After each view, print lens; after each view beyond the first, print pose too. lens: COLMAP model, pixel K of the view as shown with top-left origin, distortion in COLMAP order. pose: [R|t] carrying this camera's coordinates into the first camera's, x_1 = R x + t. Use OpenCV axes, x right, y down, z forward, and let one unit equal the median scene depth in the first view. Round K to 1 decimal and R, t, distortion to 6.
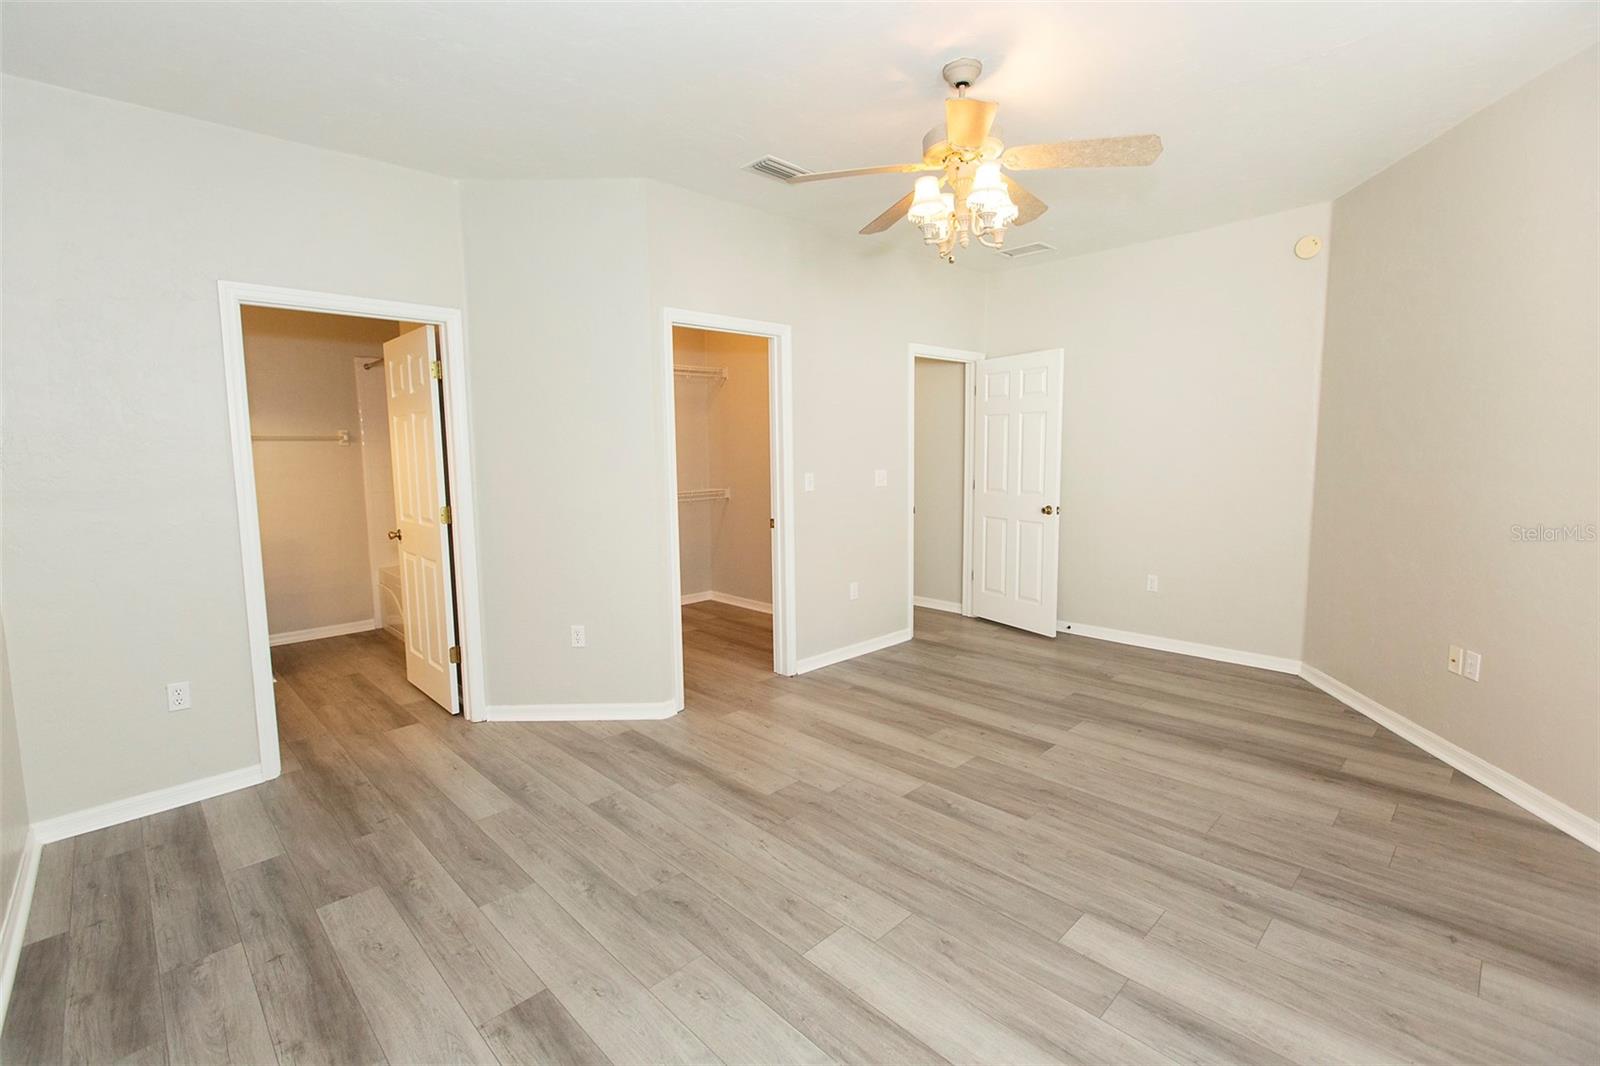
lens RADIAL K [[726.3, 0, 791.4], [0, 726.3, 526.3], [0, 0, 1]] dist [0.000478, -0.000388]
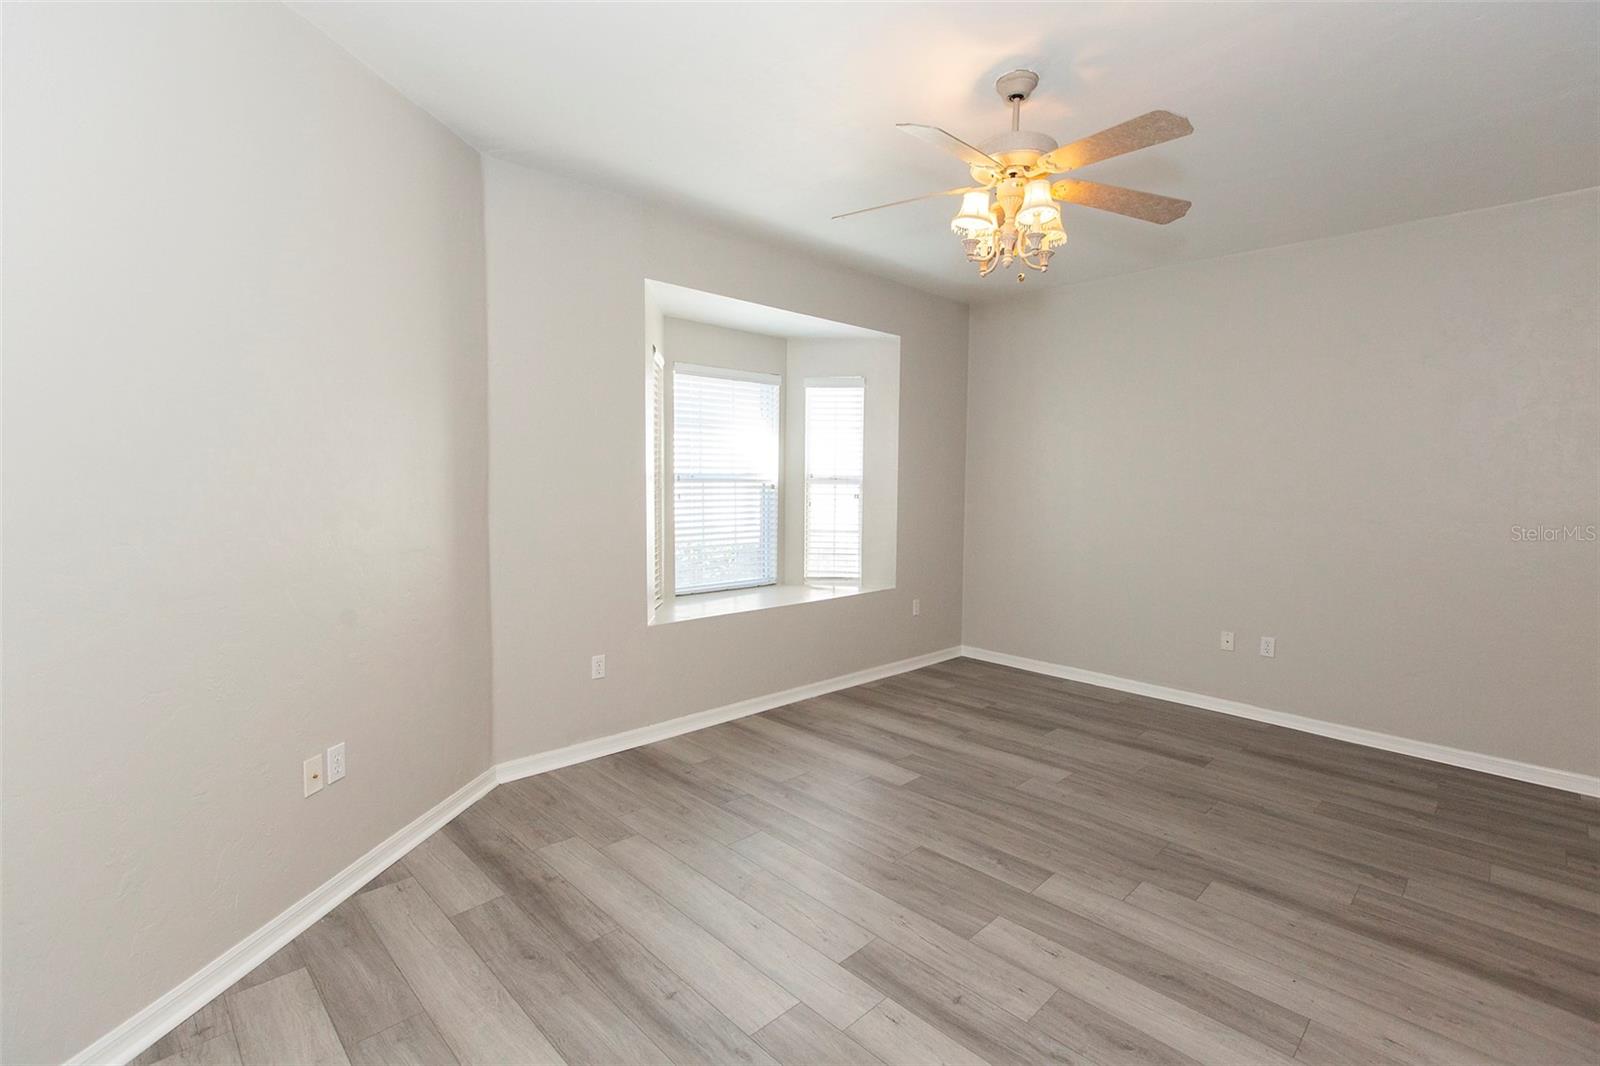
lens RADIAL K [[726.3, 0, 791.4], [0, 726.3, 526.3], [0, 0, 1]] dist [0.000478, -0.000388]
pose [[-0.999988, 0.004936, 0.000442, 0.483366], [0.004937, 0.984335, 0.176240, -0.205734], [0.000435, 0.176240, -0.984347, 1.846941]]
